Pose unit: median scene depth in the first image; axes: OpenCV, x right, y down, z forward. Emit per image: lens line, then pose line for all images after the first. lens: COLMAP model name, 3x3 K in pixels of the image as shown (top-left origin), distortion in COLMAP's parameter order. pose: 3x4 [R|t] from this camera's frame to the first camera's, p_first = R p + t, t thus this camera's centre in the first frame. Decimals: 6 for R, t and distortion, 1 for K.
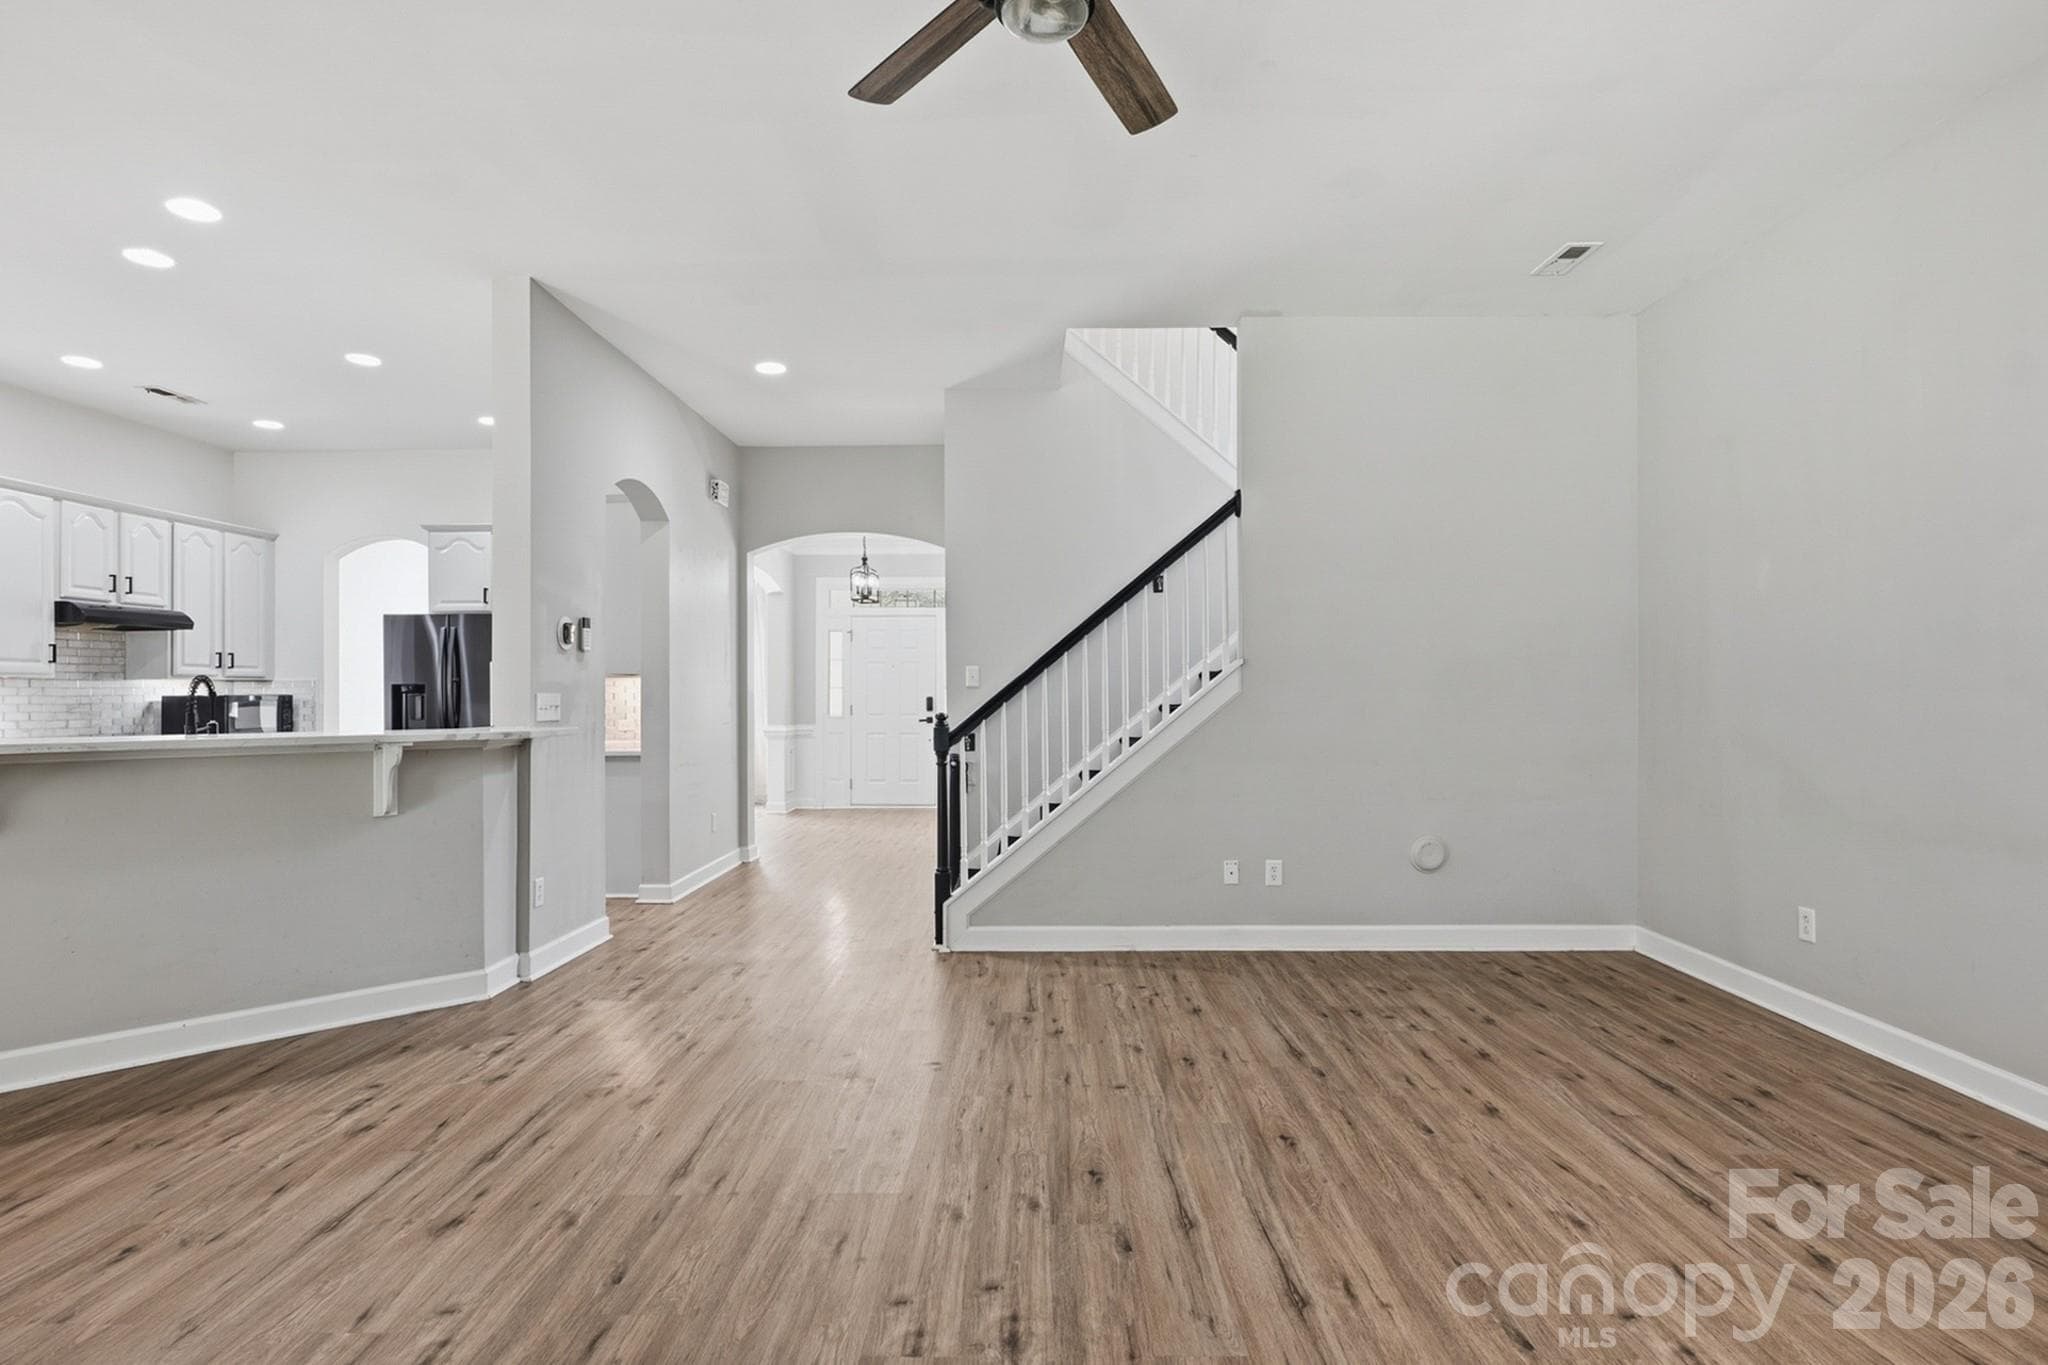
lens RADIAL K [[1025.4, 0, 1024.0], [0, 1025.4, 682.5], [0, 0, 1]] dist [0.003076, 0.000453]
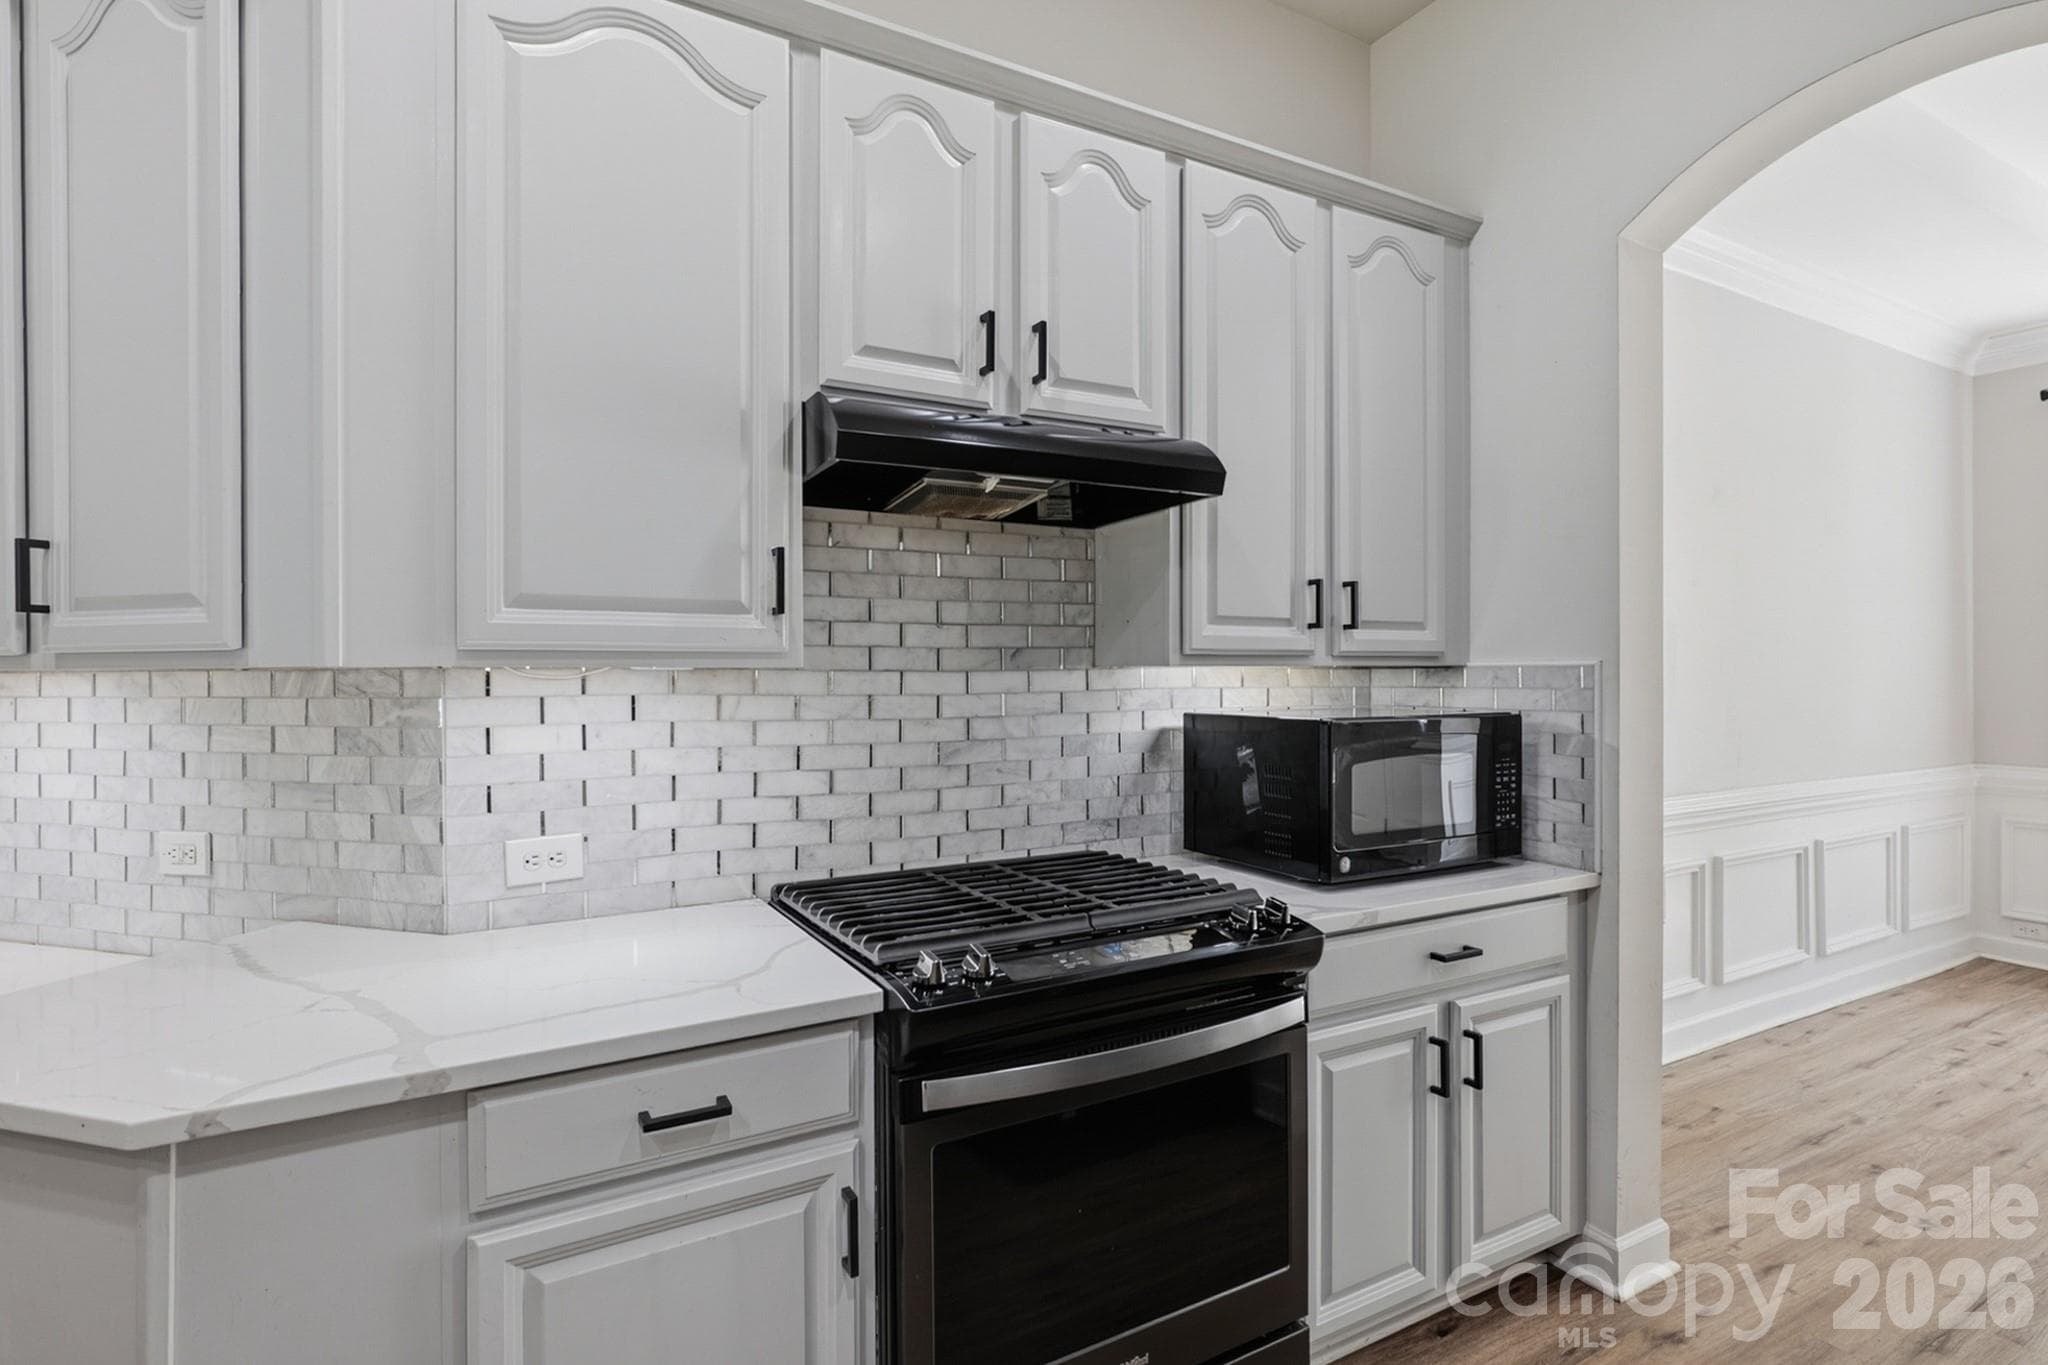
lens RADIAL K [[1000.7, 0, 1019.4], [0, 1000.7, 671.5], [0, 0, 1]] dist [-0.019609, 0.010933]
pose [[0.497488, 0.005766, -0.867452, -0.868095], [0.008528, 0.999897, 0.011537, -0.008305], [0.867429, -0.013137, 0.497387, 1.184235]]
